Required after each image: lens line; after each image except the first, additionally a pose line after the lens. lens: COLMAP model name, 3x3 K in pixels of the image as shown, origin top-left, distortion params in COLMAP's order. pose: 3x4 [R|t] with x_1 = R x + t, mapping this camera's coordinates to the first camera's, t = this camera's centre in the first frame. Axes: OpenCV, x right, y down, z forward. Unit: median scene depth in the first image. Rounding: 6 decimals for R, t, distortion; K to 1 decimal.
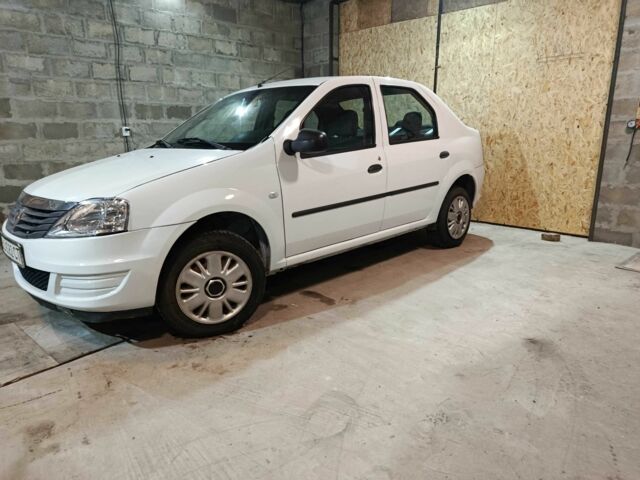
lens RADIAL K [[440.9, 0, 320.0], [0, 440.9, 240.0], [0, 0, 1]] dist [0.028964, -0.032703]
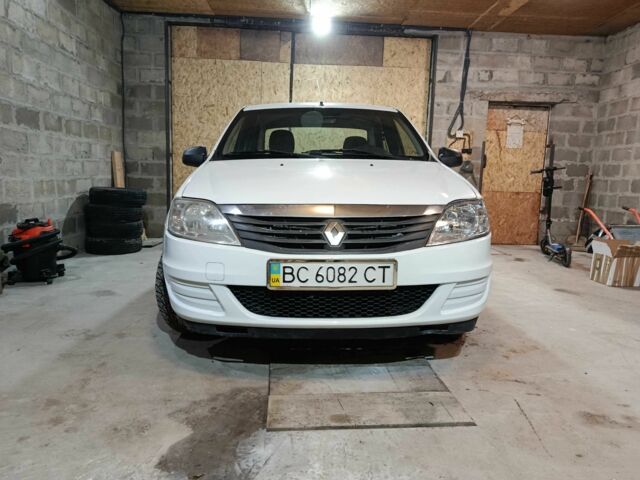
lens RADIAL K [[440.9, 0, 320.0], [0, 440.9, 240.0], [0, 0, 1]] dist [0.028964, -0.032703]
pose [[0.682670, -0.073187, 0.727052, -0.645893], [0.143374, 0.989047, -0.035062, -0.007673], [-0.716523, 0.128176, 0.685687, 0.262007]]
